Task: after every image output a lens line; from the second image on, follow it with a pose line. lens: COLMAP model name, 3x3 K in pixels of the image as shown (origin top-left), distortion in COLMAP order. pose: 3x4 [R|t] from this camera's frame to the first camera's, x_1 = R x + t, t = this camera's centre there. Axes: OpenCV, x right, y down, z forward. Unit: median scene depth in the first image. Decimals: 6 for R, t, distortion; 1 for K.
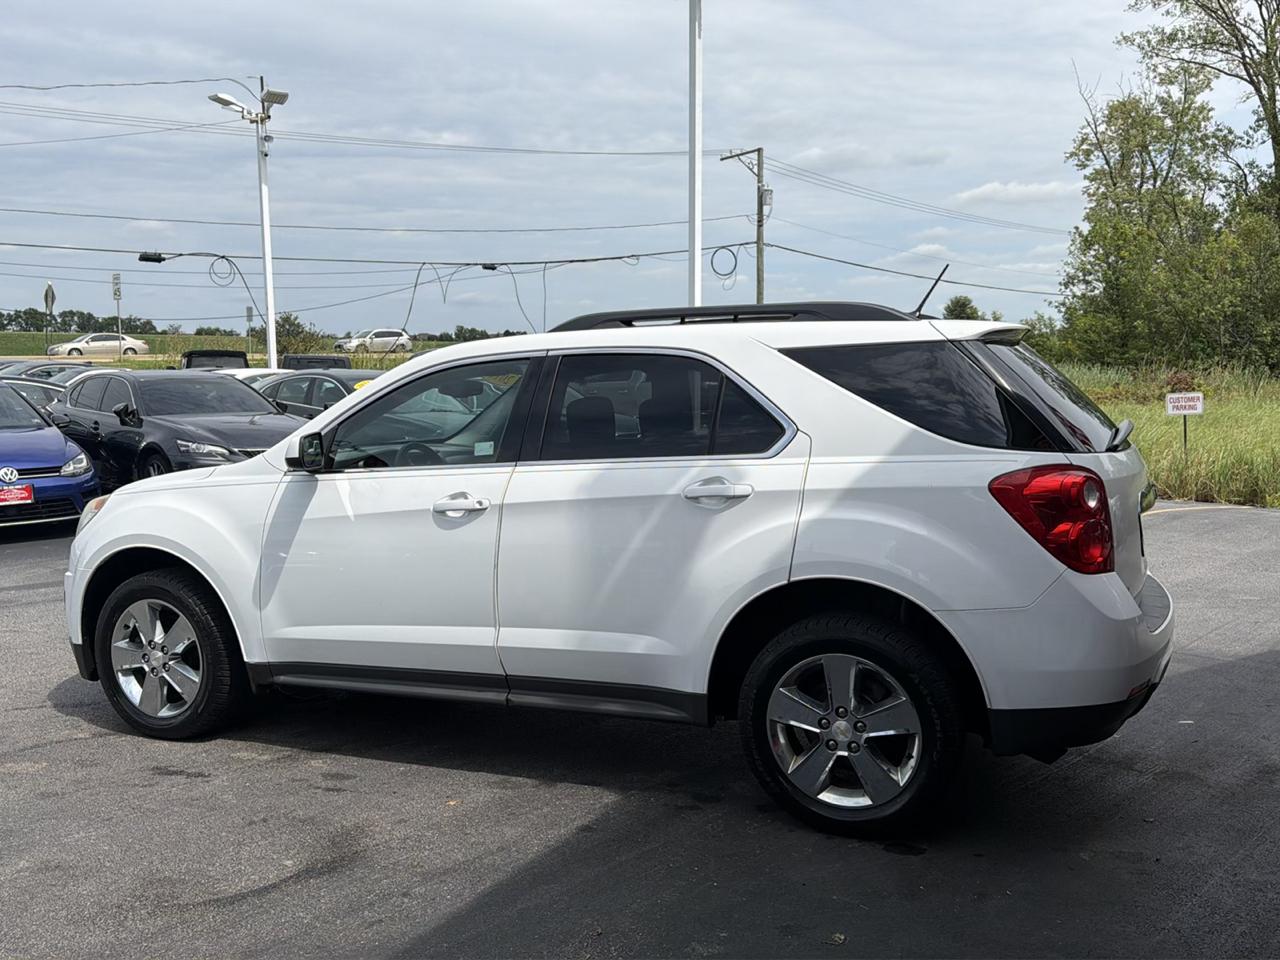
lens RADIAL K [[1133.0, 0, 642.5], [0, 1133.0, 488.8], [0, 0, 1]] dist [0.162730, -0.320018]
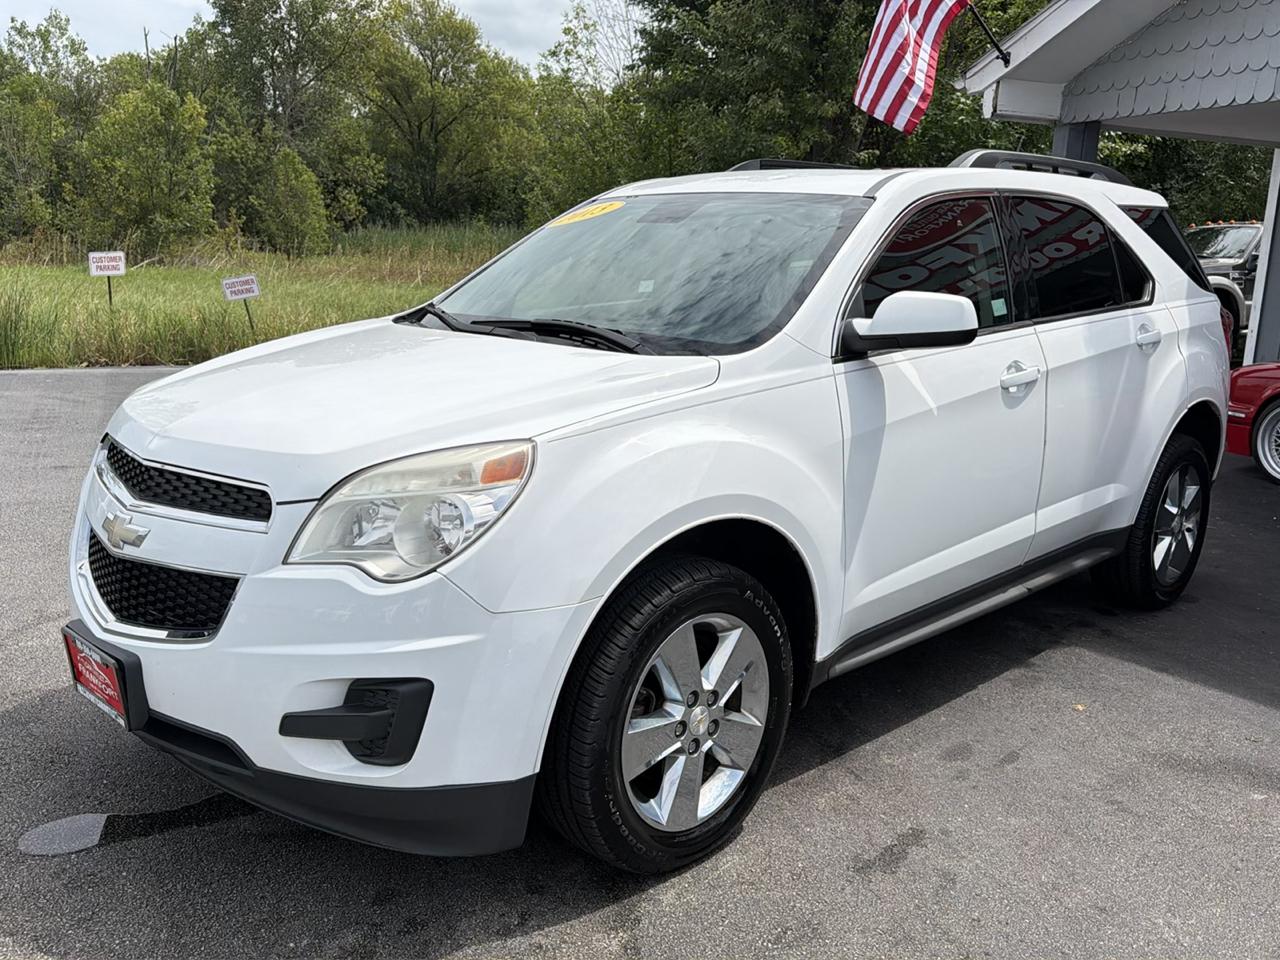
lens RADIAL K [[1141.5, 0, 643.3], [0, 1141.5, 482.5], [0, 0, 1]] dist [0.111092, -0.183803]
pose [[0.362035, -0.166341, 0.917203, -1.008278], [0.064525, 0.986062, 0.153360, -0.054496], [-0.929929, 0.003661, 0.367722, 0.915711]]
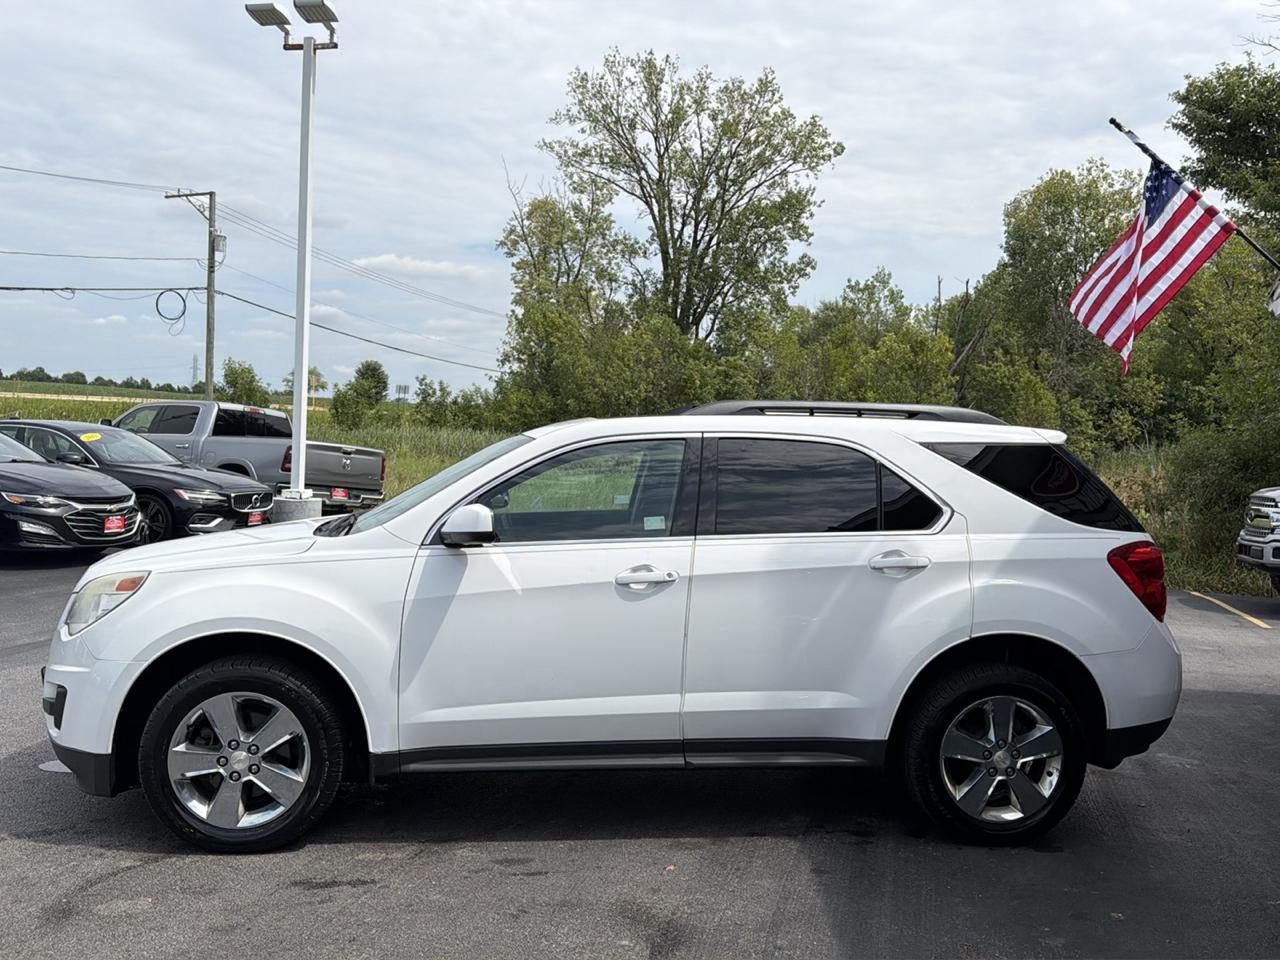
lens RADIAL K [[1133.0, 0, 642.5], [0, 1133.0, 488.8], [0, 0, 1]] dist [0.162730, -0.320018]
pose [[0.869986, 0.020979, 0.492631, -0.655097], [0.004992, 0.998669, -0.051345, -0.012943], [-0.493052, 0.047129, 0.868722, 0.091764]]
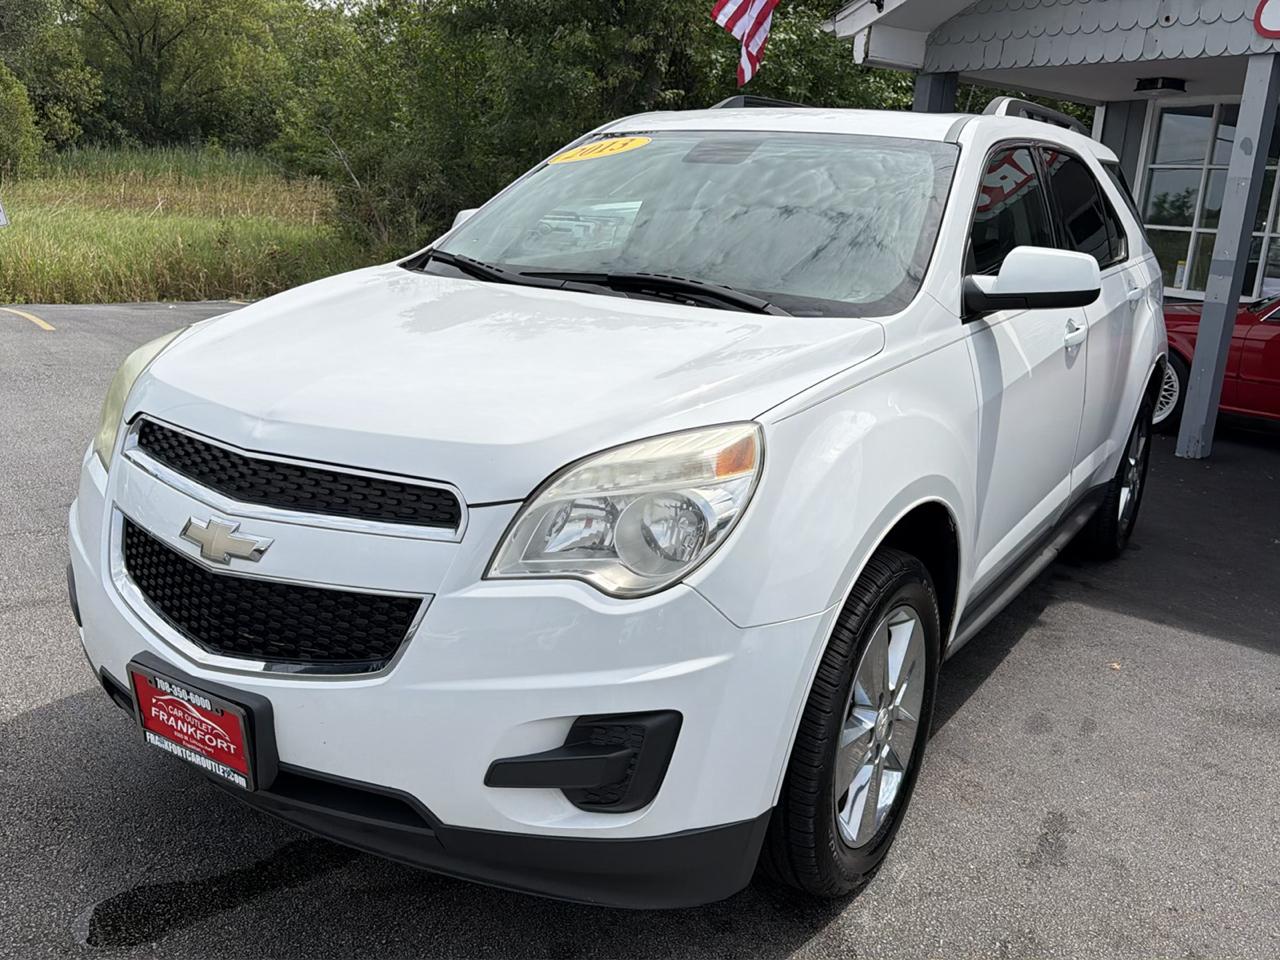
lens RADIAL K [[1141.5, 0, 643.3], [0, 1141.5, 482.5], [0, 0, 1]] dist [0.111092, -0.183803]
pose [[0.154540, -0.220577, 0.963049, -0.986180], [0.046200, 0.975306, 0.215970, -0.072635], [-0.986906, 0.011117, 0.160914, 1.132206]]
